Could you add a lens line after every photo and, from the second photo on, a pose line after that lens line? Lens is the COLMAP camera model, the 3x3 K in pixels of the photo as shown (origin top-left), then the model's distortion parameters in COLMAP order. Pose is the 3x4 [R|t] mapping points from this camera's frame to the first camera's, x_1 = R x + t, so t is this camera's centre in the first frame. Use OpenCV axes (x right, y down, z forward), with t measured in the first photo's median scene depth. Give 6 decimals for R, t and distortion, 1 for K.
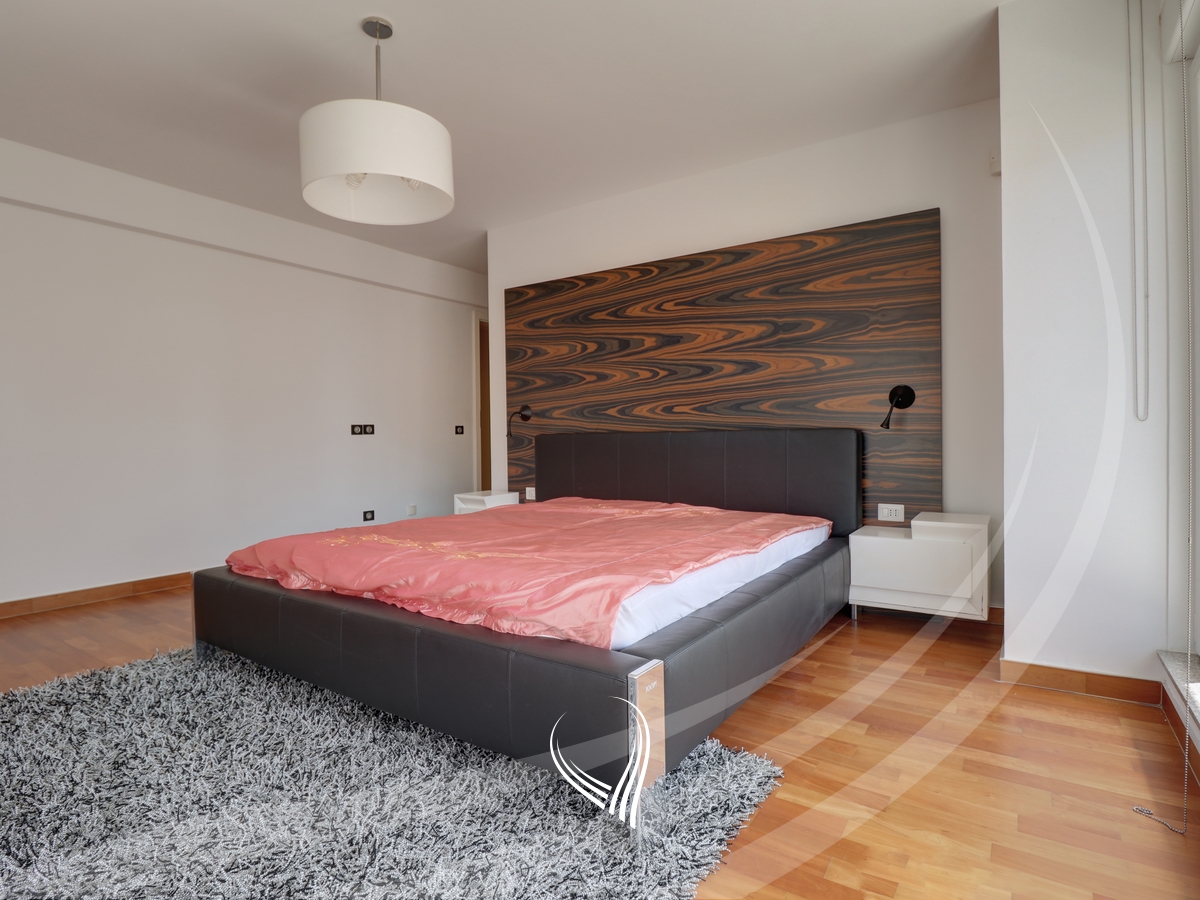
lens RADIAL K [[625.5, 0, 600.2], [0, 625.5, 441.1], [0, 0, 1]] dist [-0.024014, -0.002198]
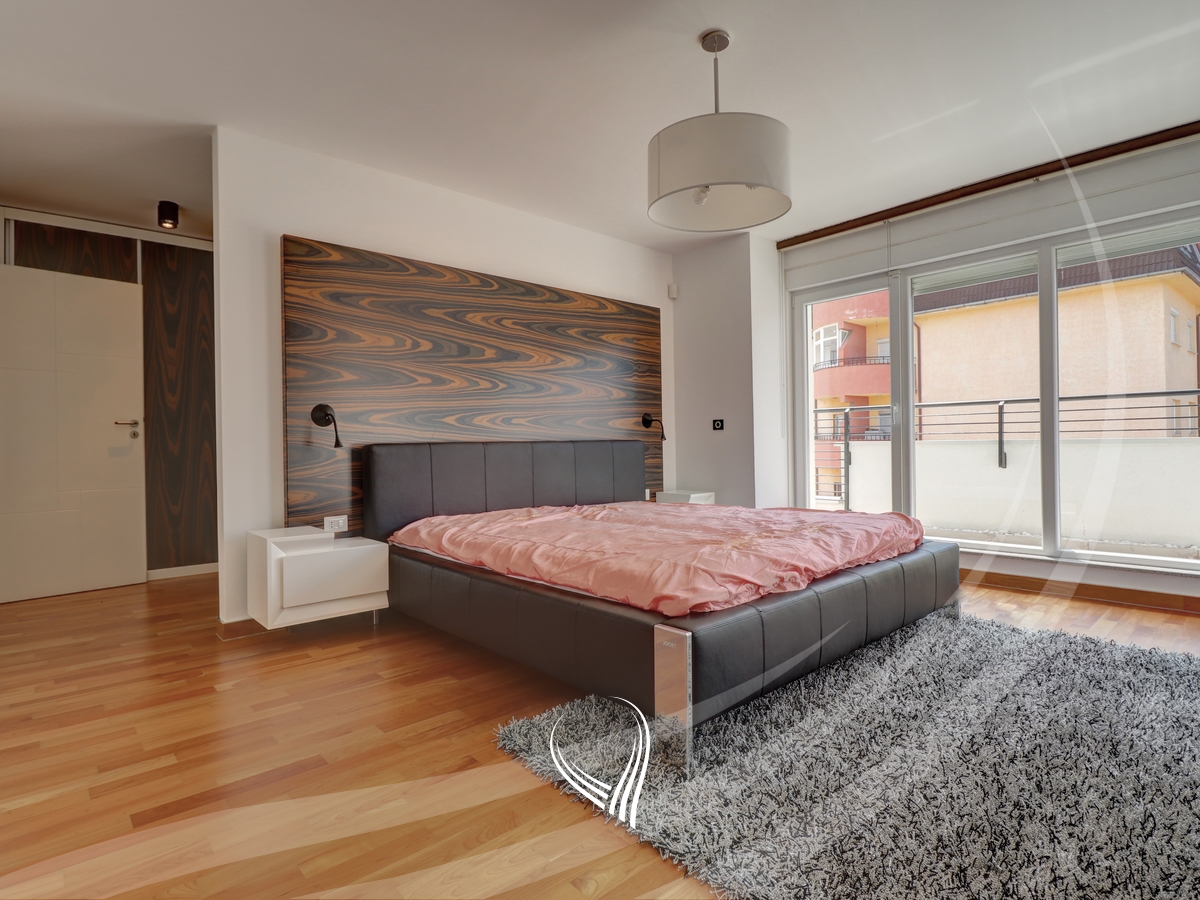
lens RADIAL K [[625.5, 0, 597.4], [0, 625.5, 446.2], [0, 0, 1]] dist [-0.024014, -0.002198]
pose [[0.239709, 0.013614, 0.970749, -0.857909], [0.029665, 0.999332, -0.021340, 0.018805], [-0.970391, 0.033913, 0.239145, 0.593915]]
